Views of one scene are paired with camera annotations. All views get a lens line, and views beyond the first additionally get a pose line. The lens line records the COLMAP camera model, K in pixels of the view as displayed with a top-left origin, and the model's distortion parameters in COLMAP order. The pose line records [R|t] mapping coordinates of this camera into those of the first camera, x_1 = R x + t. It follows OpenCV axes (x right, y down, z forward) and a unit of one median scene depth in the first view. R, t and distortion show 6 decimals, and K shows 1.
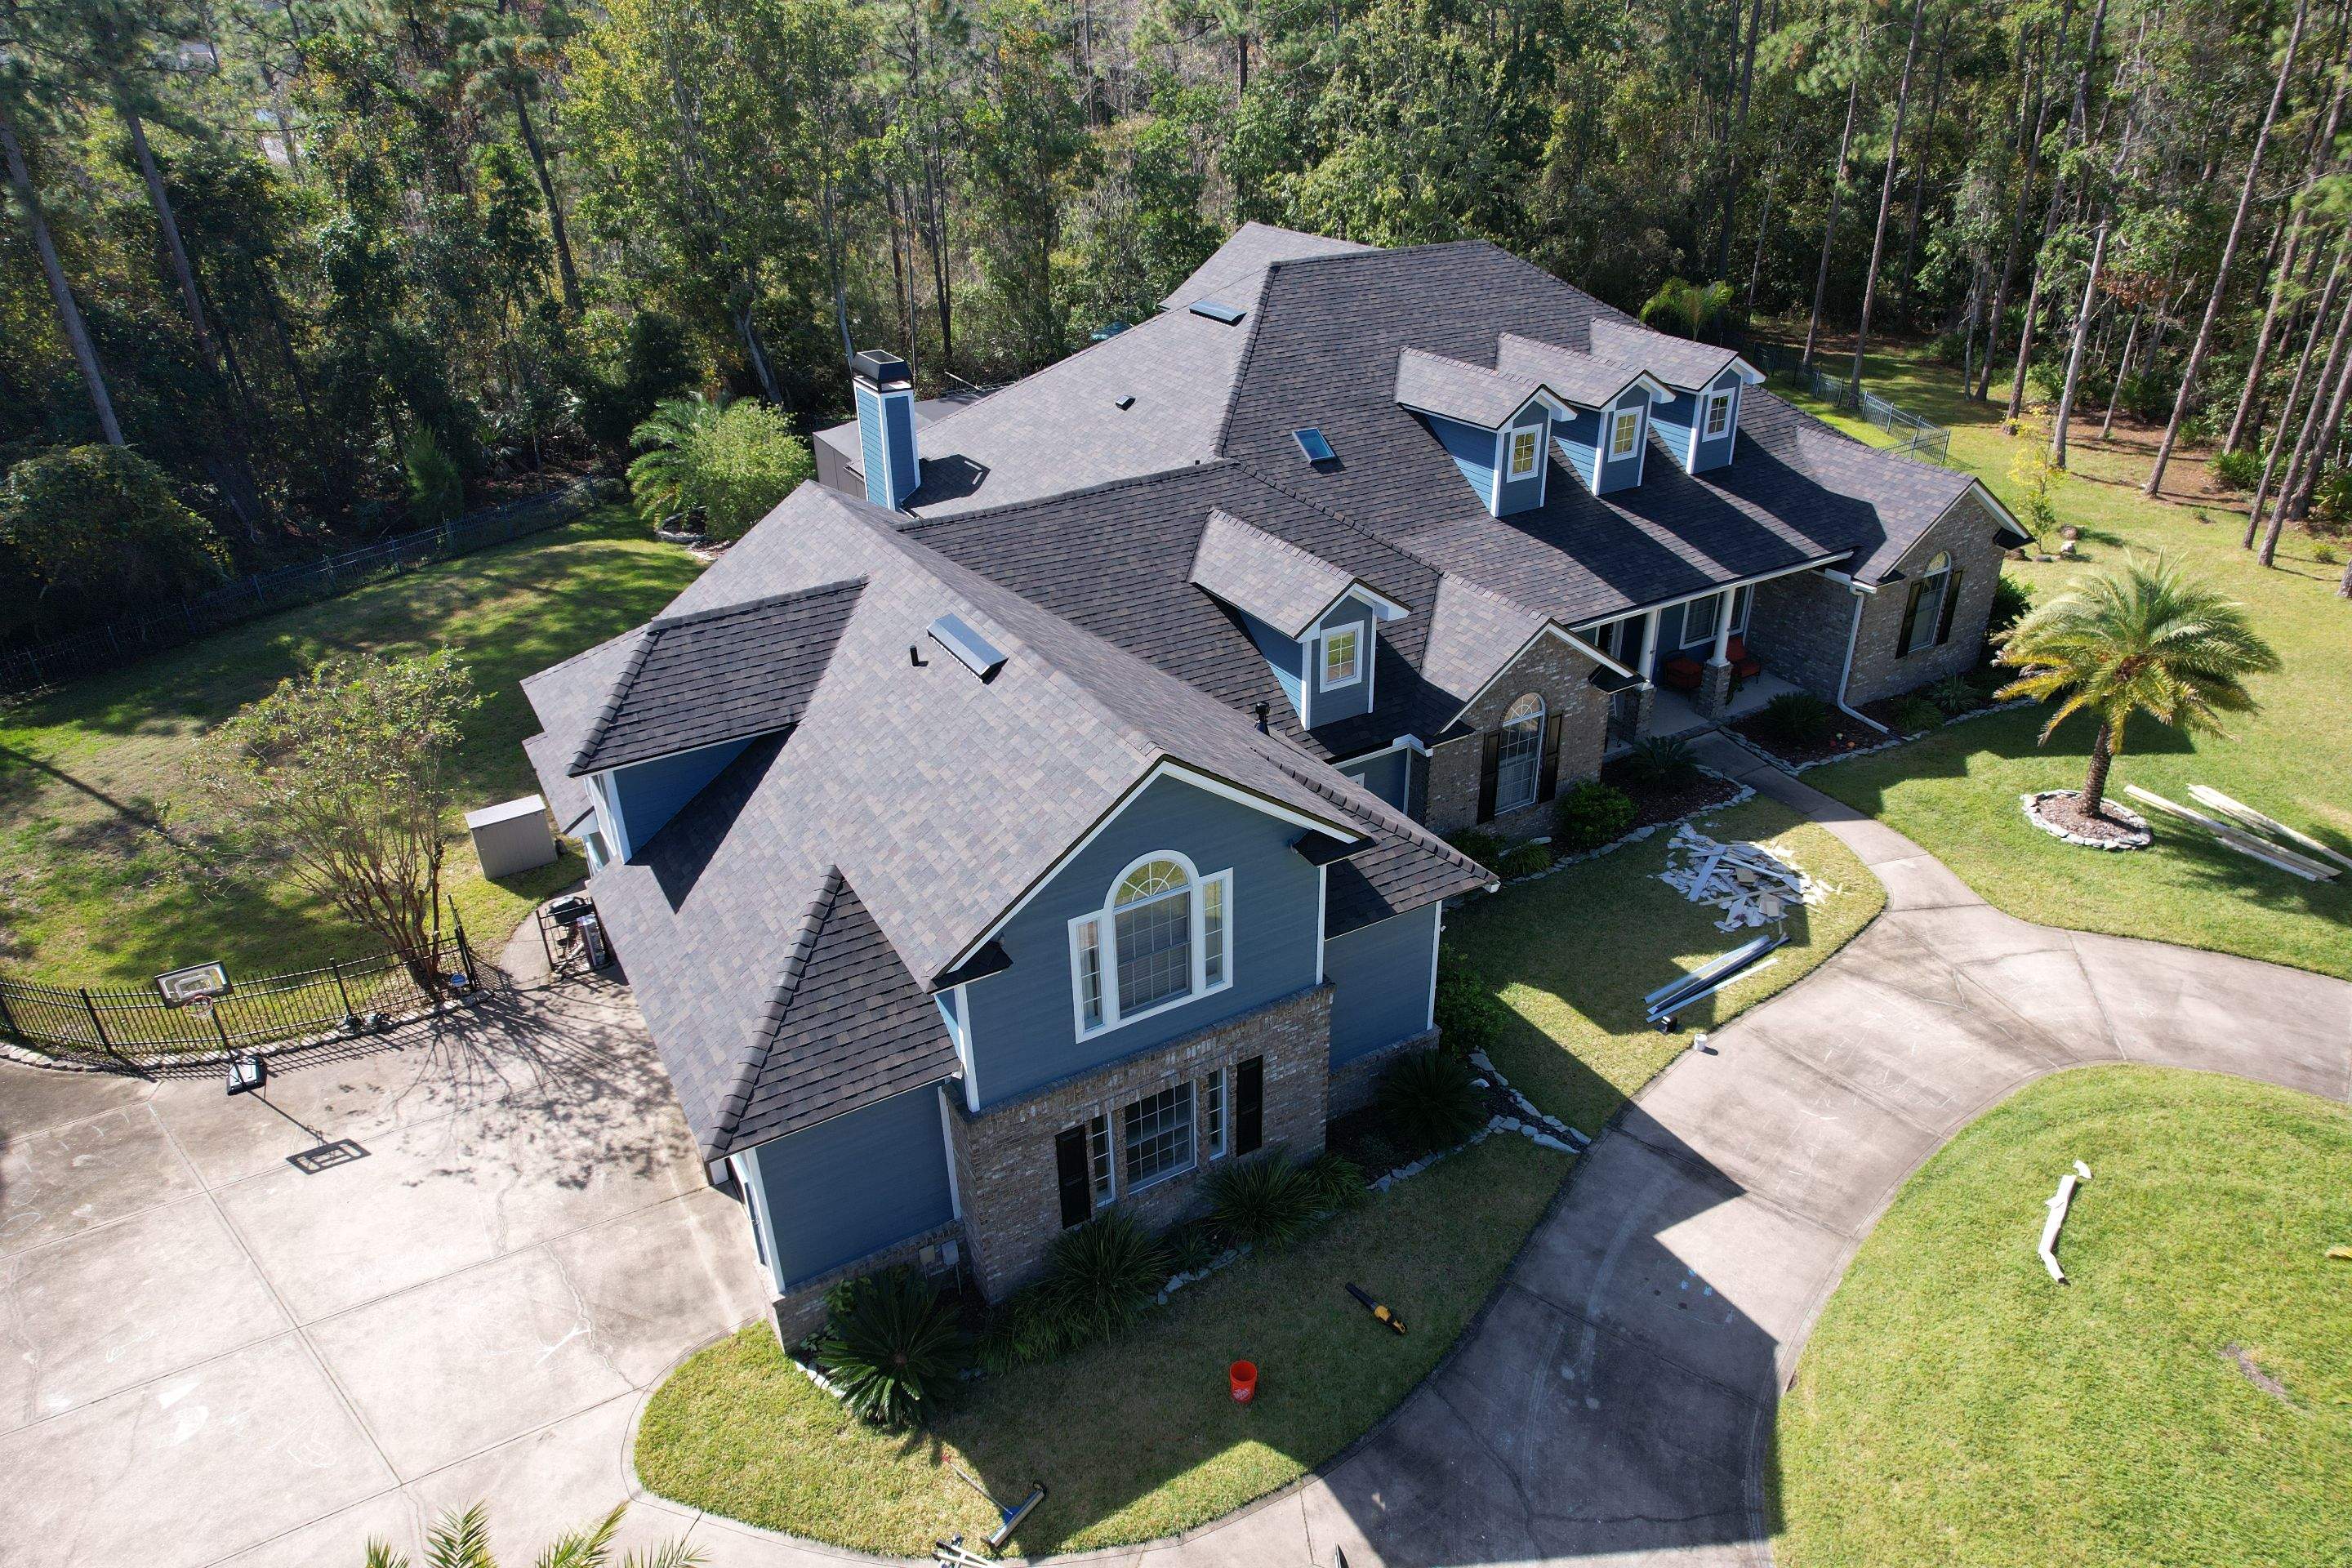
lens RADIAL K [[1499.5, 0, 1159.5], [0, 1499.5, 789.0], [0, 0, 1]] dist [-0.074506, 0.057910]
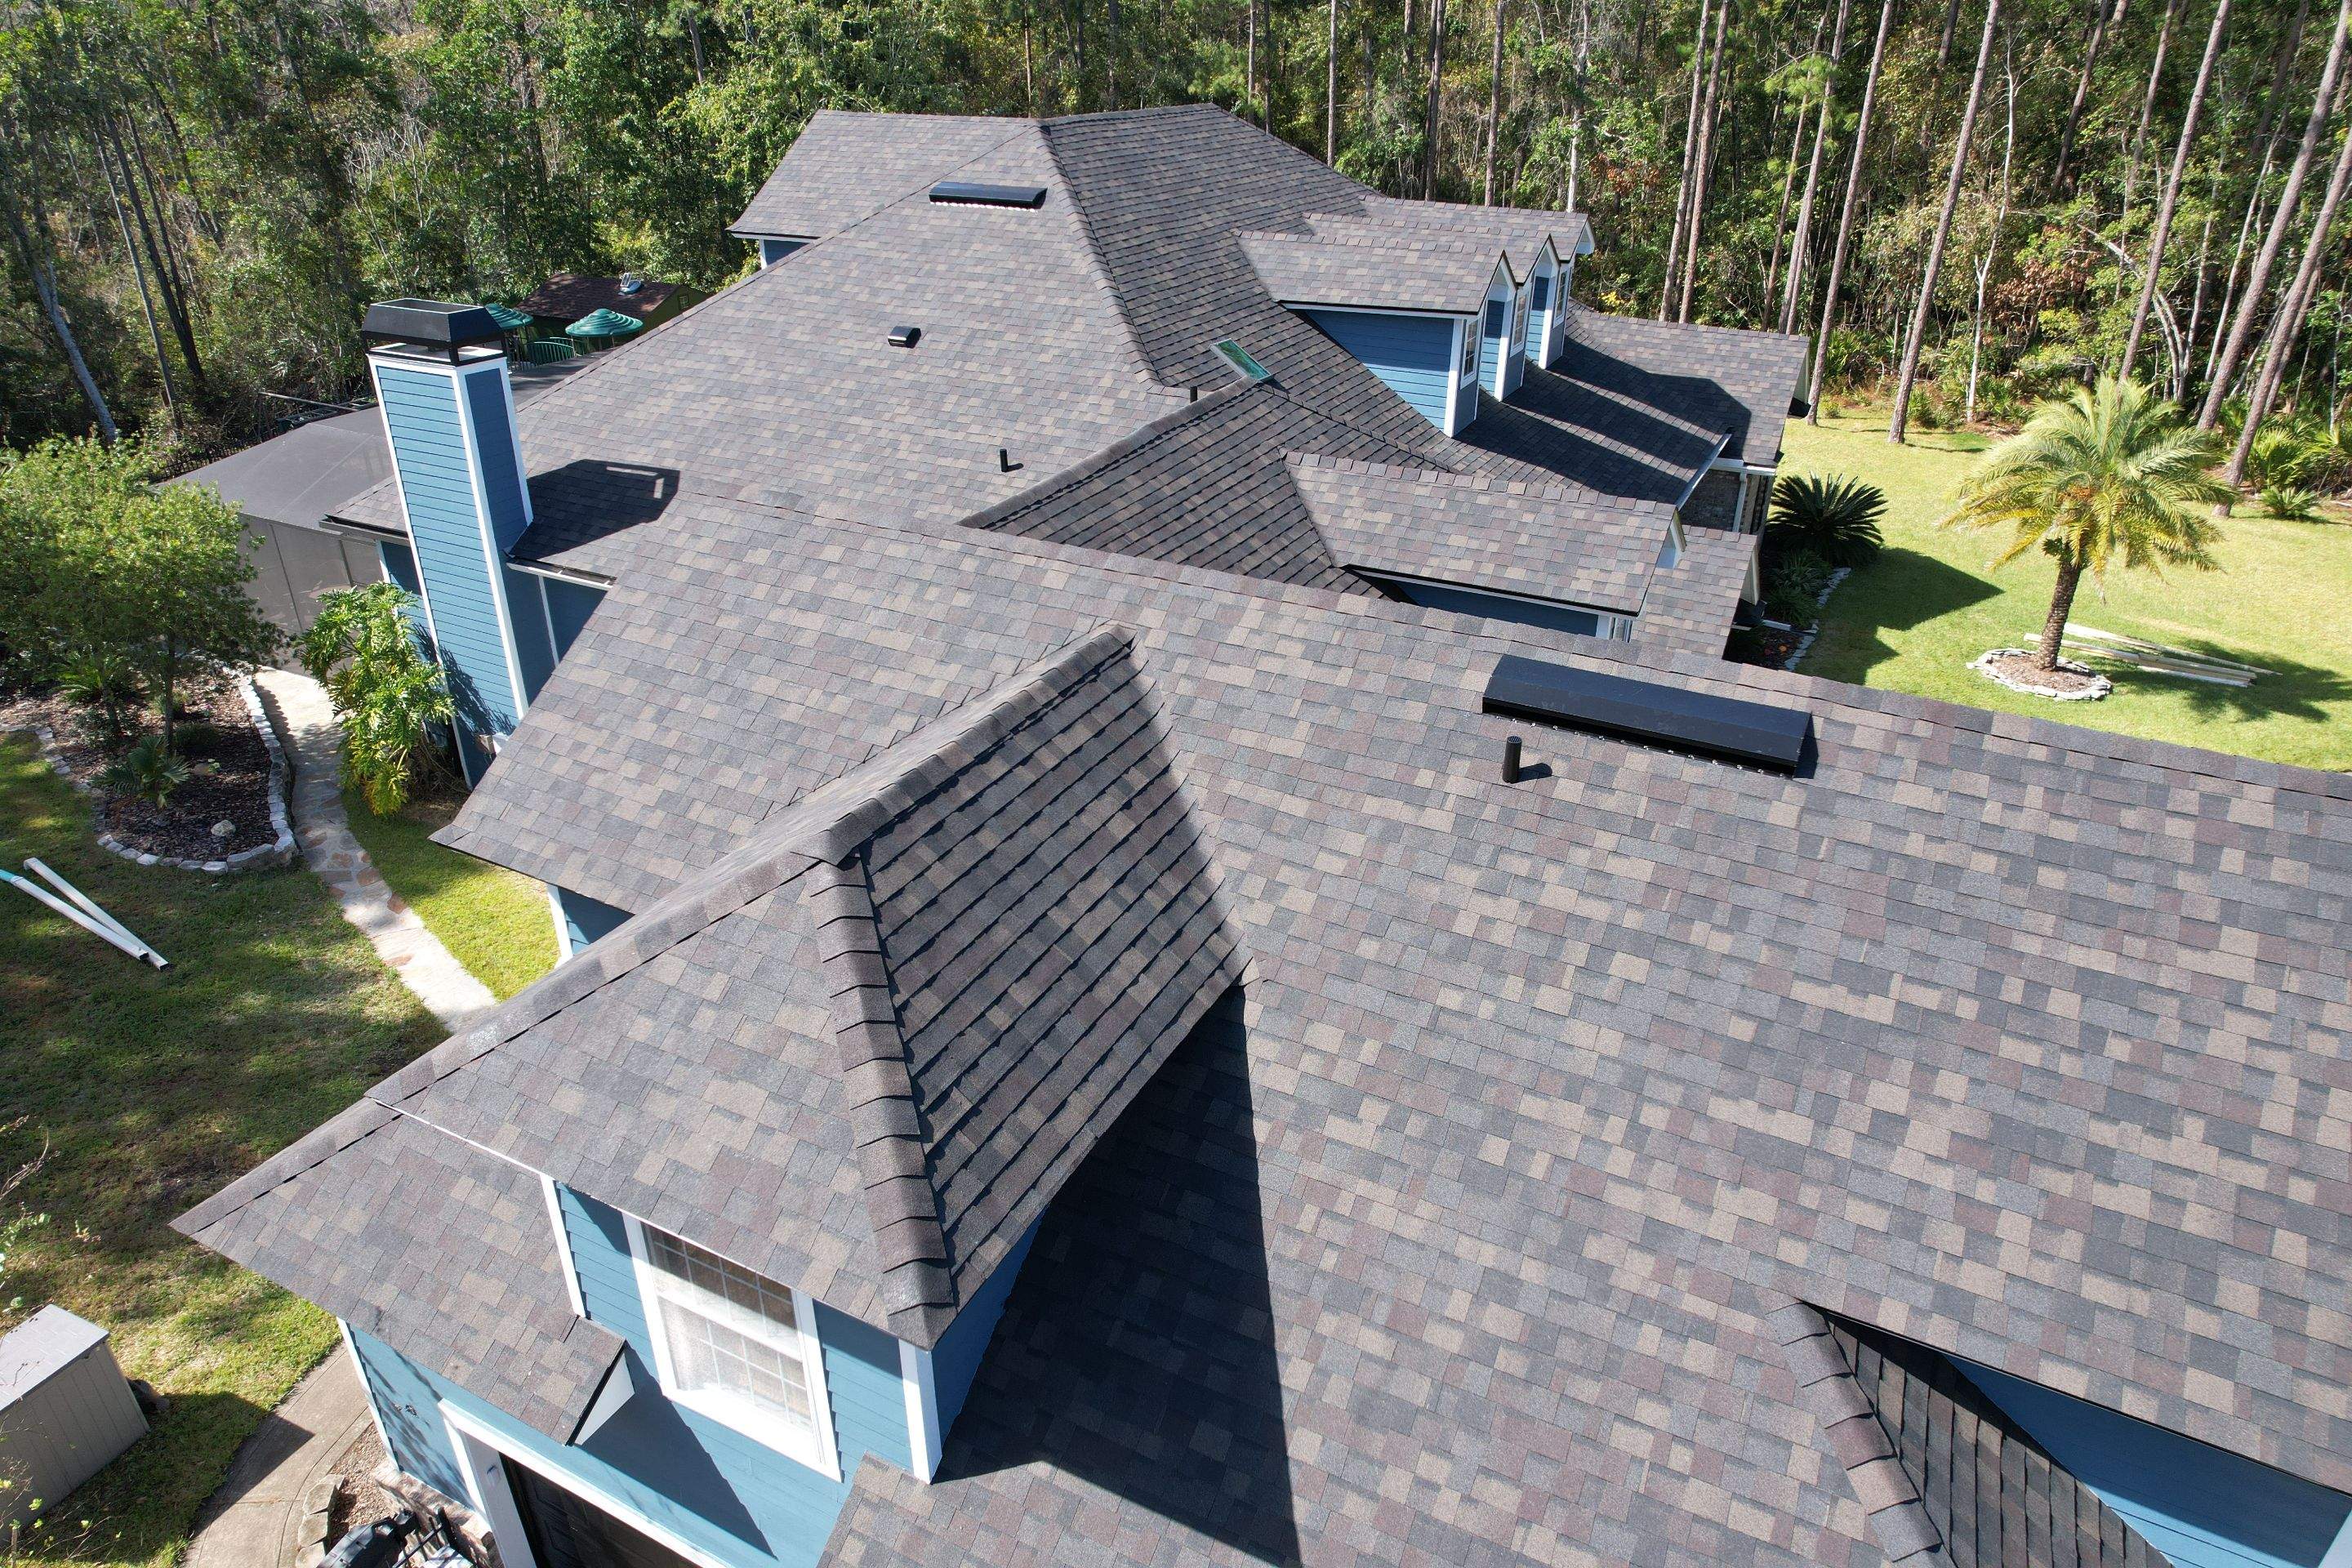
lens RADIAL K [[1499.5, 0, 1159.5], [0, 1499.5, 789.0], [0, 0, 1]] dist [-0.074506, 0.057910]
pose [[0.838188, -0.227977, 0.495448, -0.302347], [0.232531, 0.971119, 0.053463, -0.082019], [-0.493327, 0.070395, 0.866991, 0.421997]]
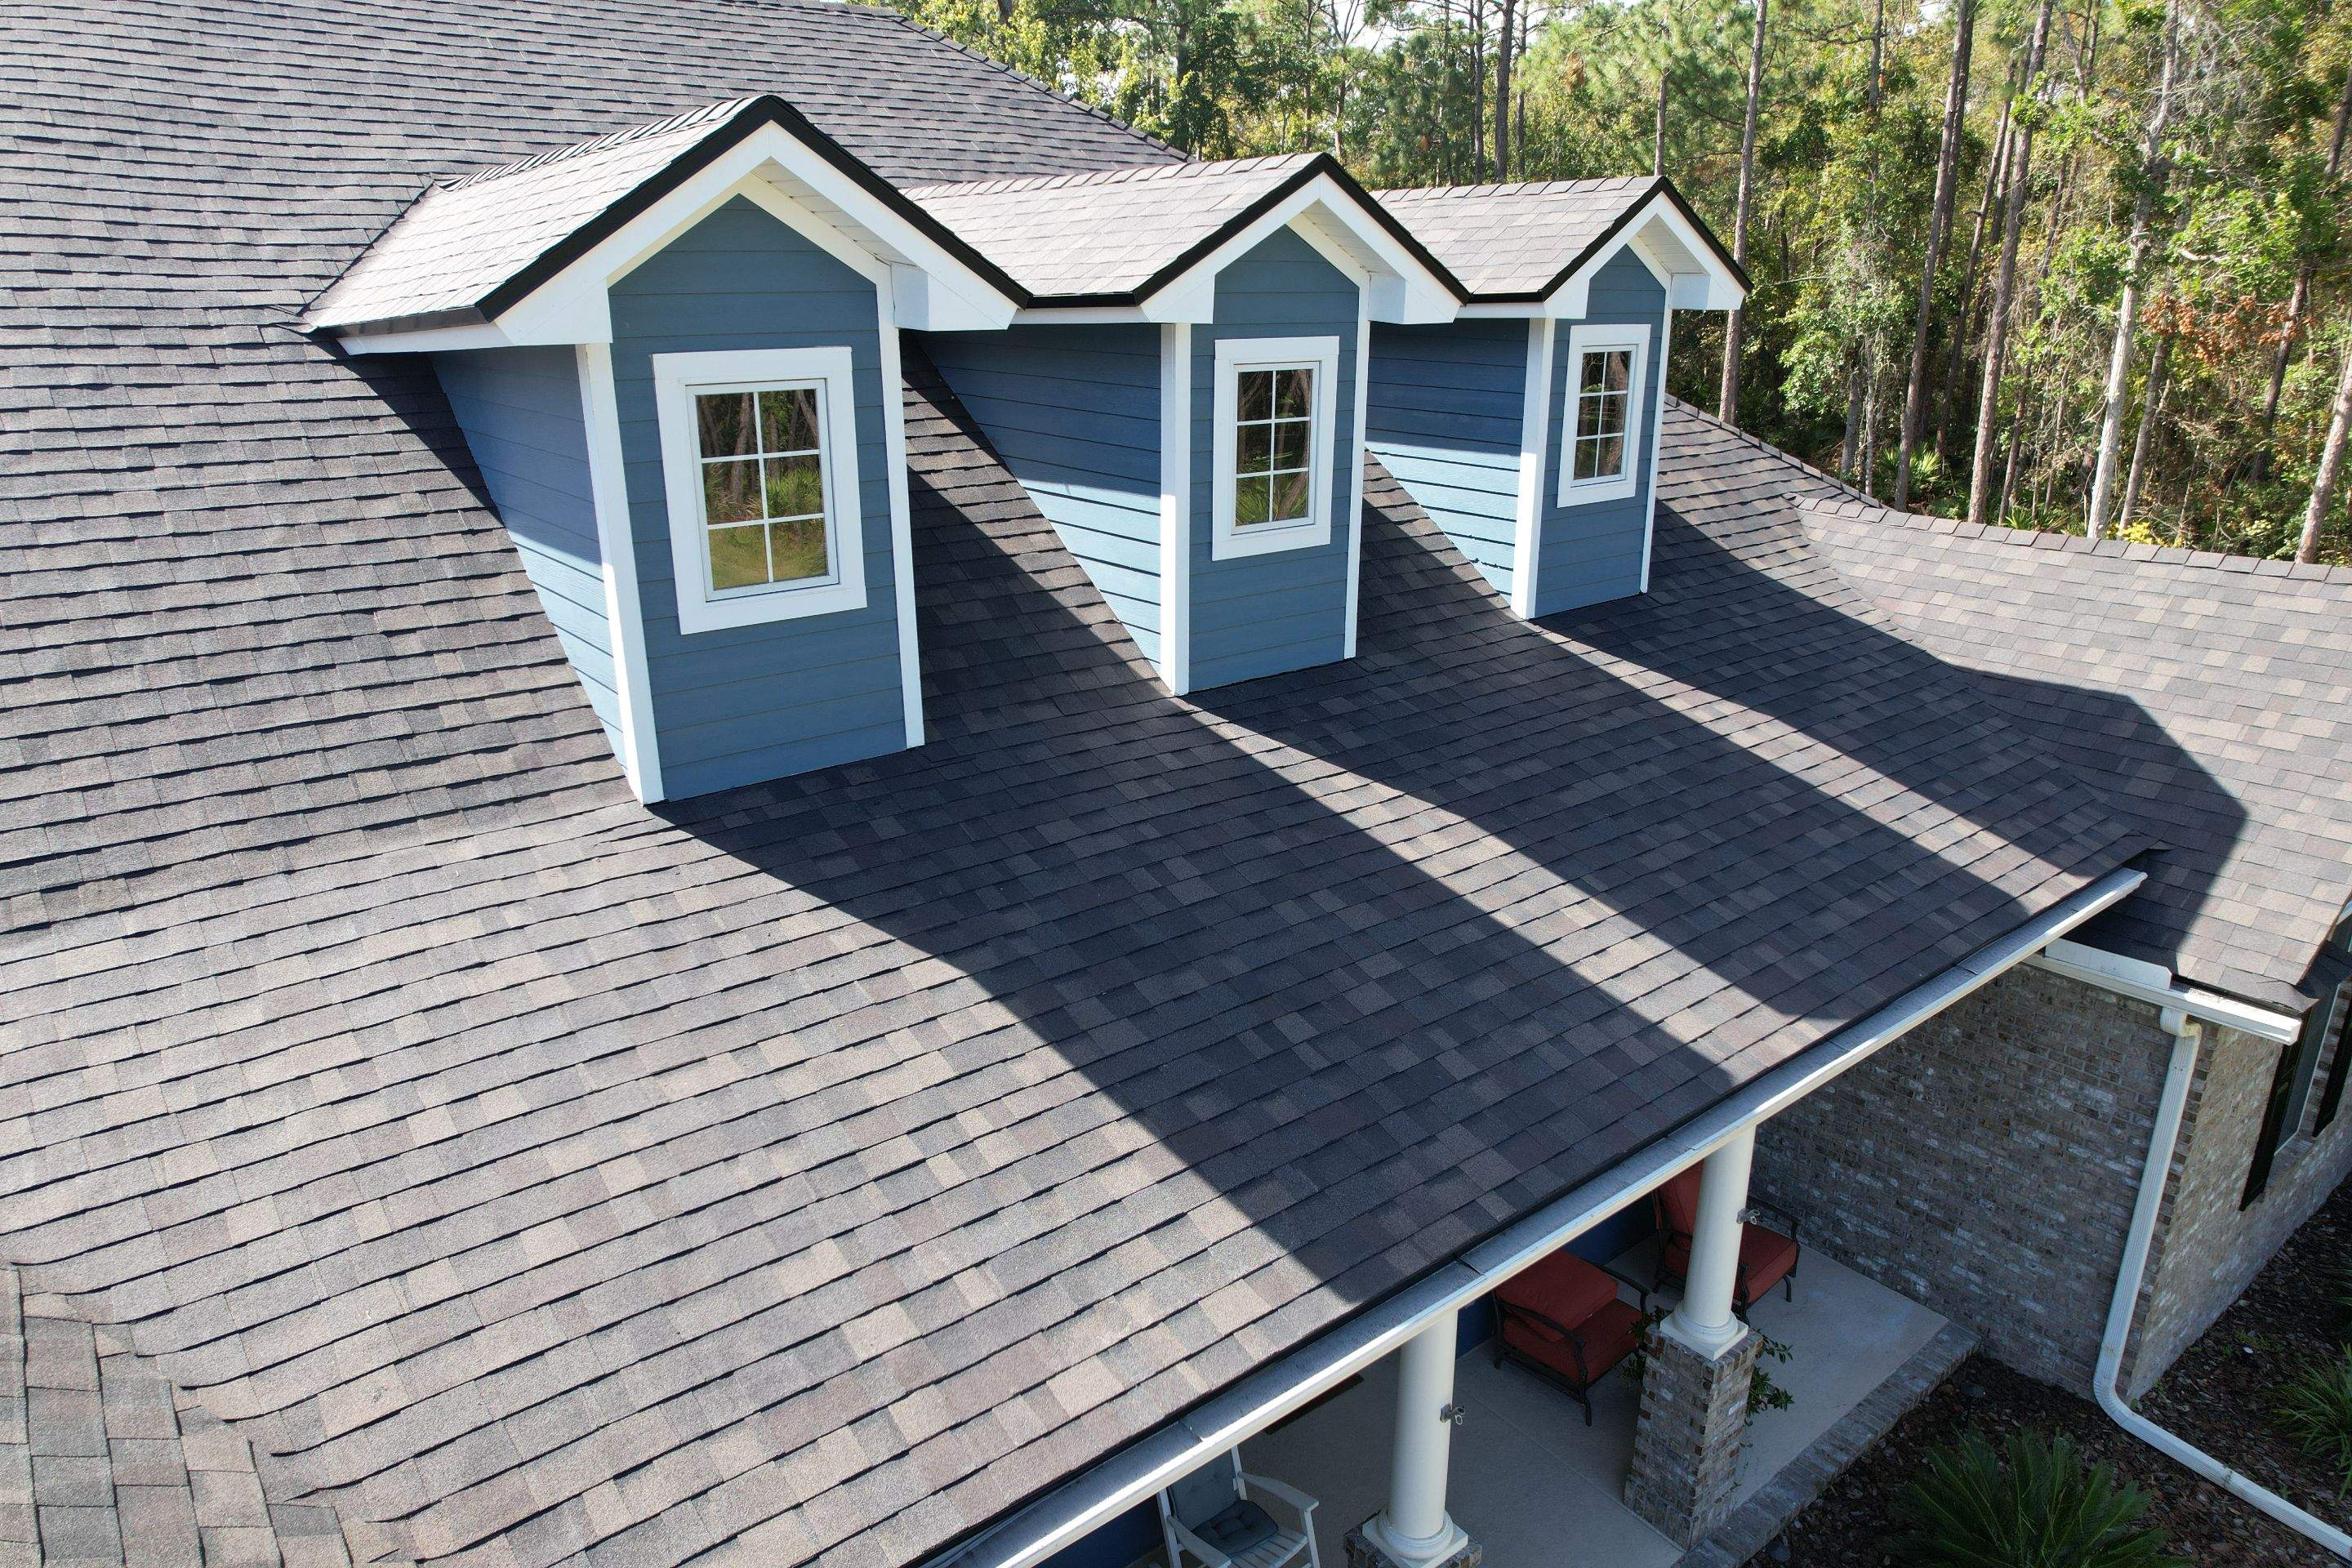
lens RADIAL K [[1499.5, 0, 1159.5], [0, 1499.5, 789.0], [0, 0, 1]] dist [-0.074506, 0.057910]
pose [[0.989360, -0.030681, 0.142214, 0.256978], [0.054186, 0.984891, -0.164481, -0.142504], [-0.135019, 0.170437, 0.976074, 0.767498]]
